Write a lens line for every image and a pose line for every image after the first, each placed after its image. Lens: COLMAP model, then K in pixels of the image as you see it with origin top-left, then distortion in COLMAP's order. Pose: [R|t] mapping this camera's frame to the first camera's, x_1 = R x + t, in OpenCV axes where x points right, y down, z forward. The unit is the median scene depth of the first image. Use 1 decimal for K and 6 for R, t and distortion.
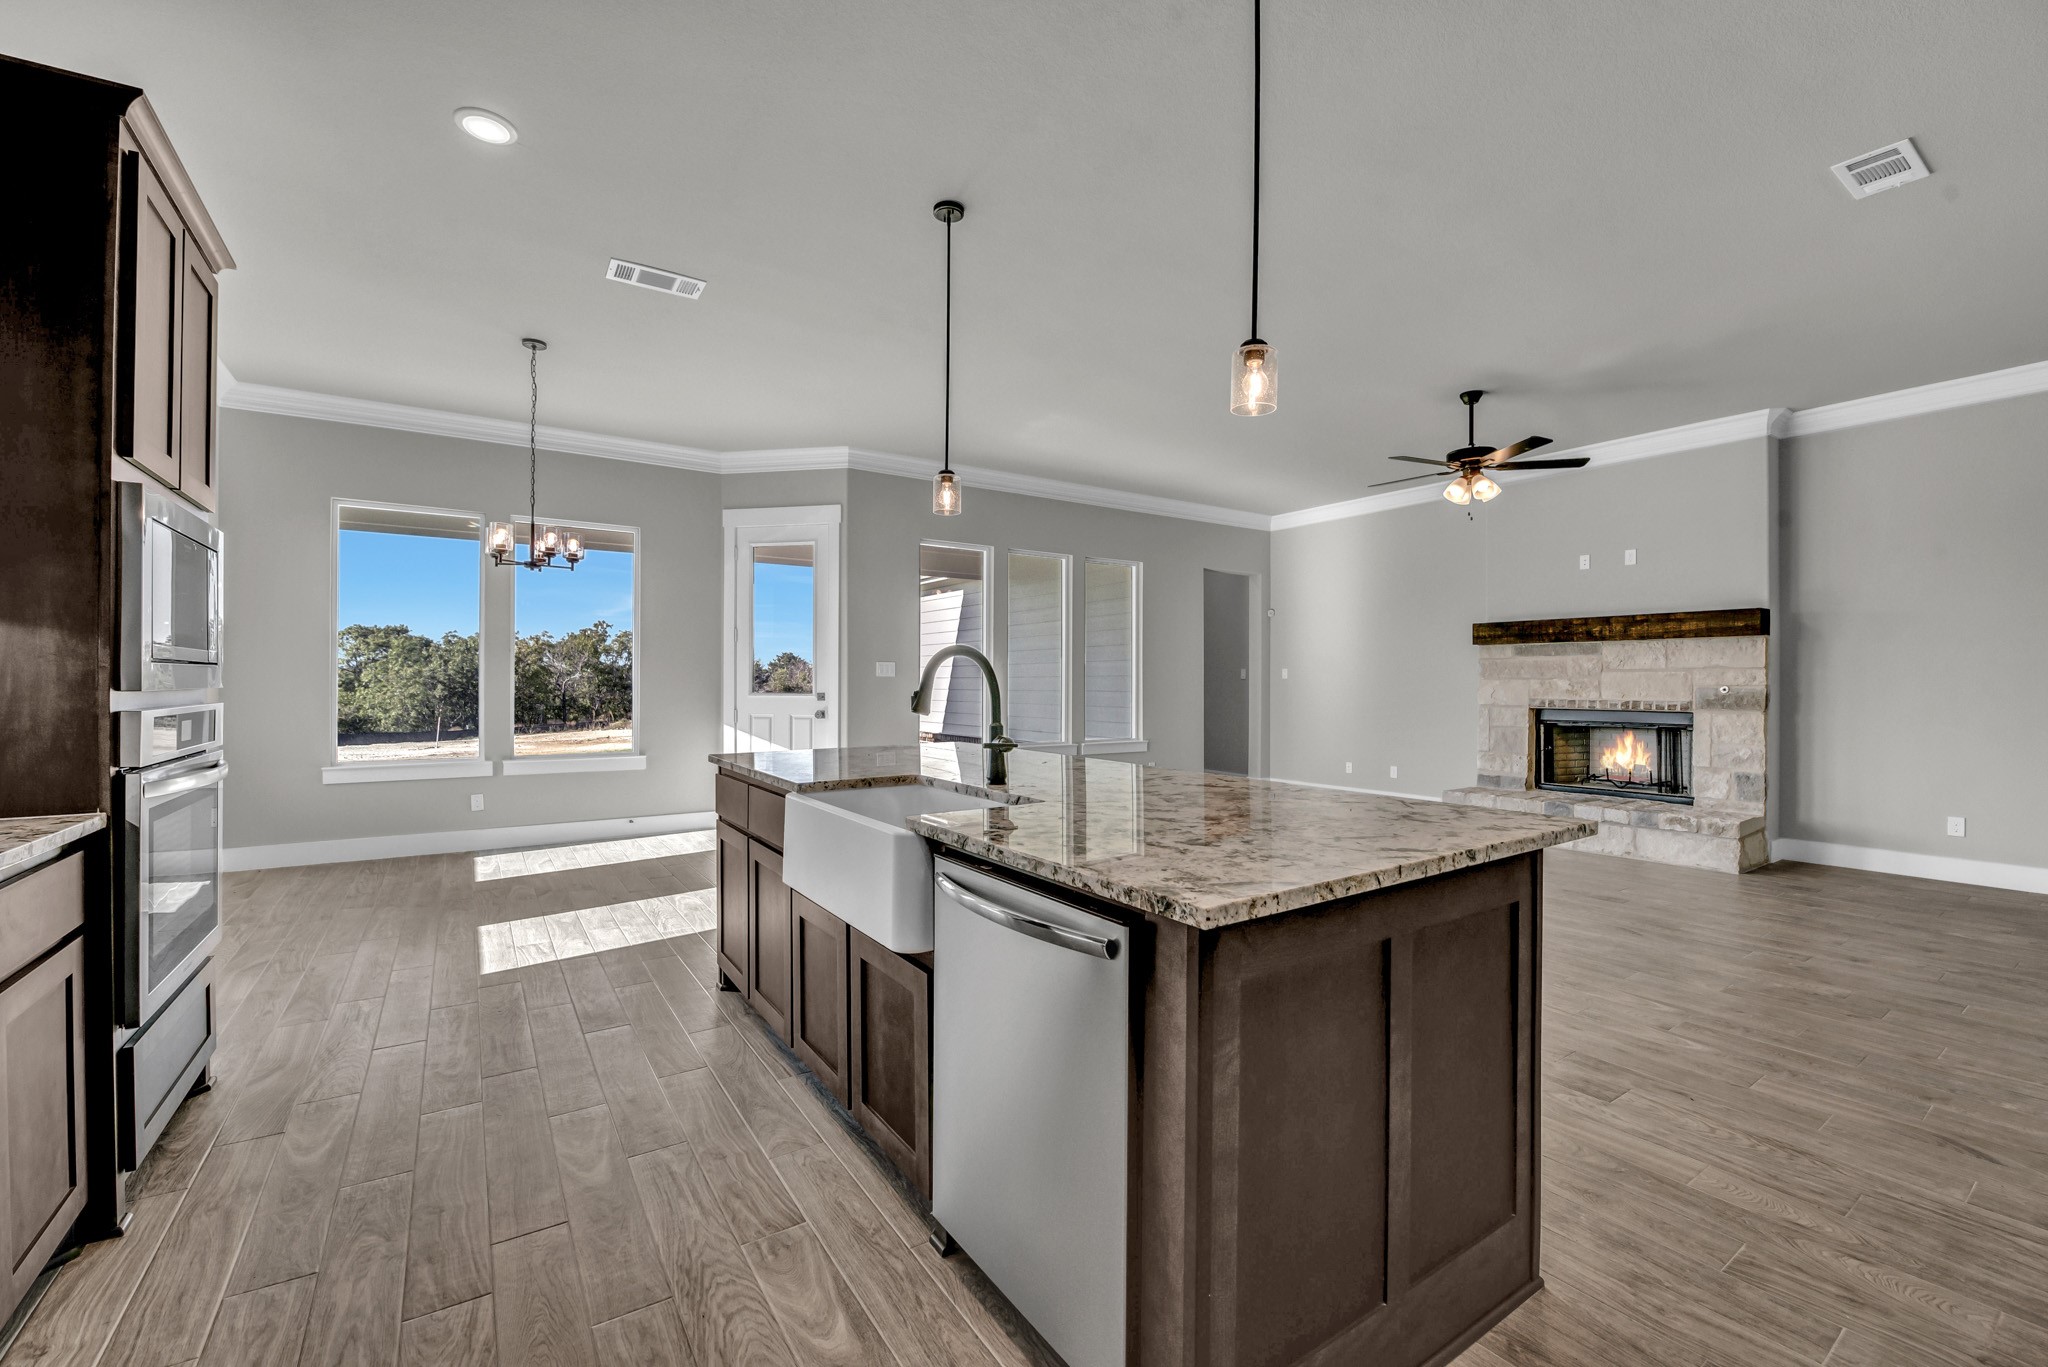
lens RADIAL K [[834.2, 0, 1024.0], [0, 834.2, 683.5], [0, 0, 1]] dist [-0.014570, -0.000589]
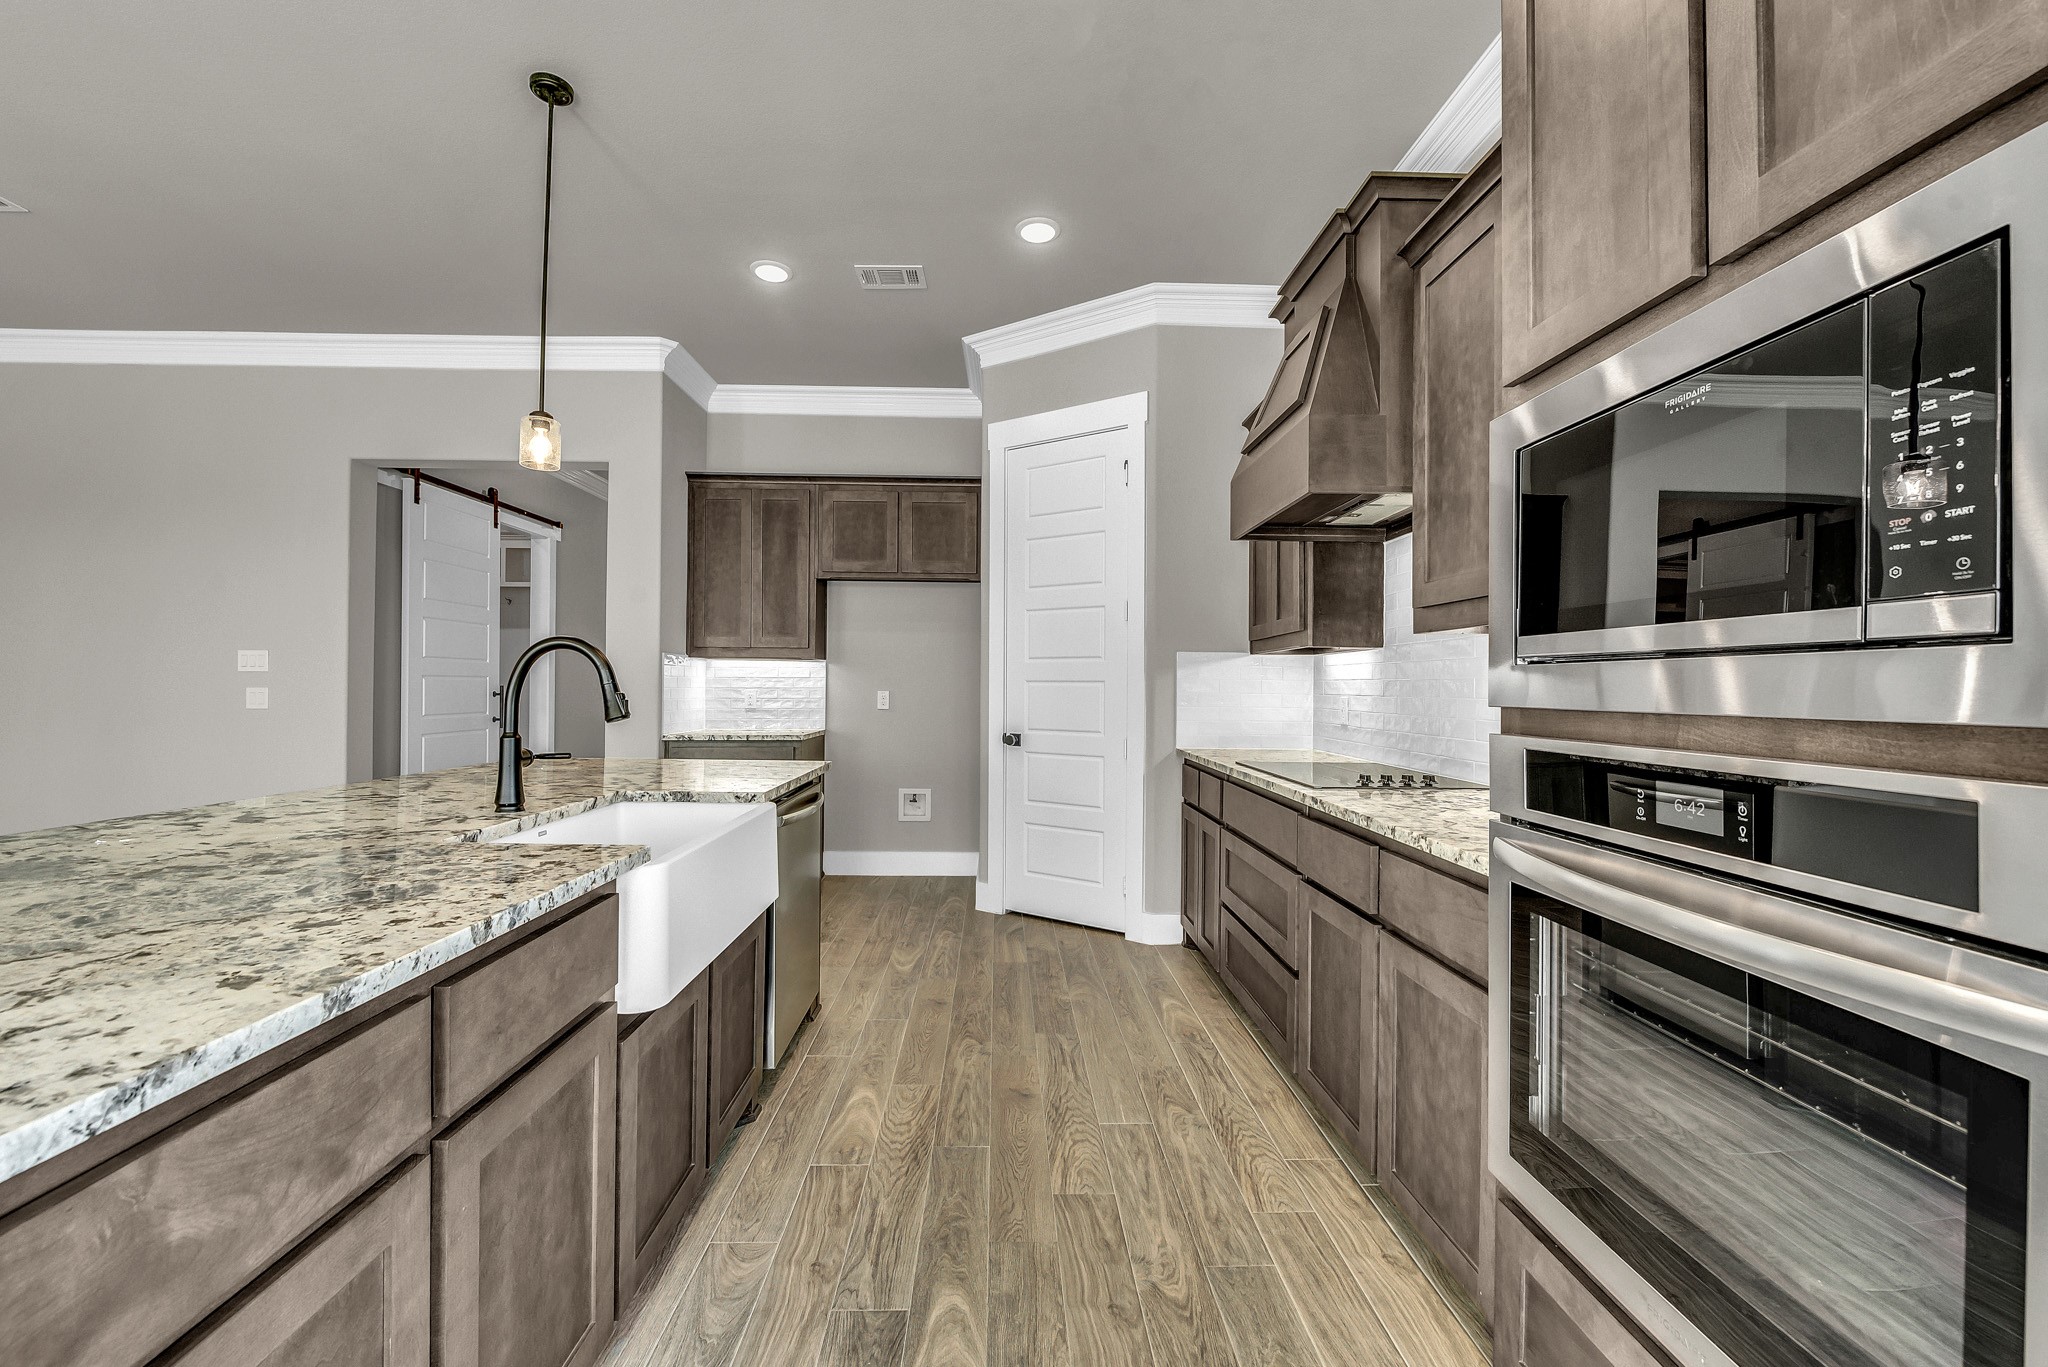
lens RADIAL K [[826.4, 0, 1021.6], [0, 826.4, 680.3], [0, 0, 1]] dist [-0.006722, -0.000318]
pose [[-0.844986, -0.006492, 0.534750, -0.355705], [-0.010205, 0.999940, -0.003987, -0.001305], [-0.534692, -0.008826, -0.845001, 0.583412]]
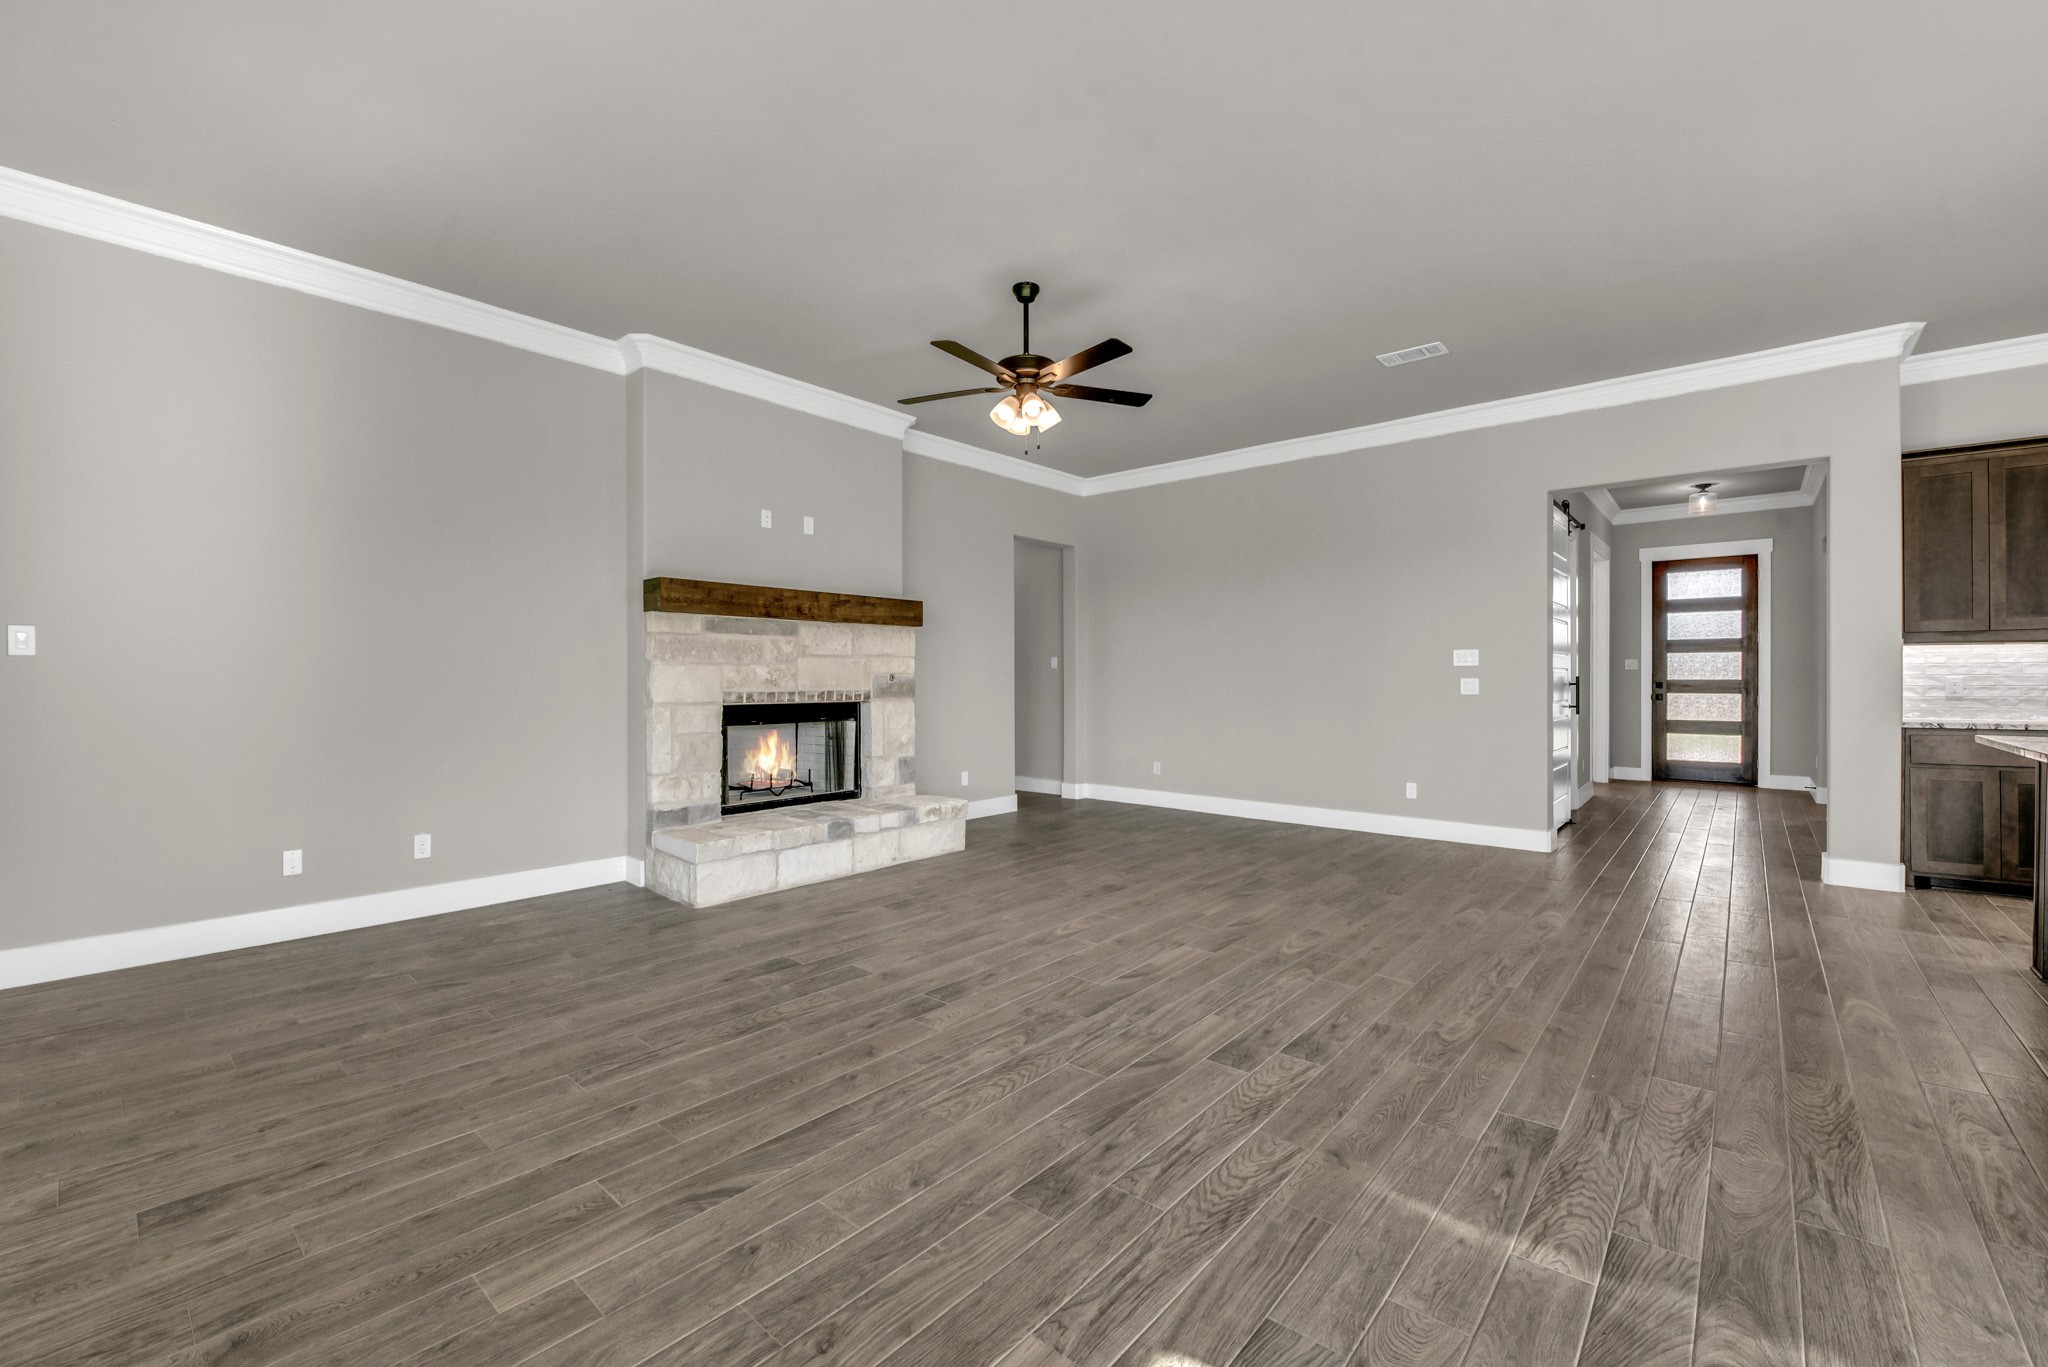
lens RADIAL K [[840.5, 0, 1010.9], [0, 840.5, 681.7], [0, 0, 1]] dist [-0.010644, -0.004336]
pose [[-0.251680, -0.004647, 0.967799, -0.187212], [0.002162, 0.999983, 0.005364, 0.007121], [-0.967808, 0.003442, -0.251666, 1.115924]]
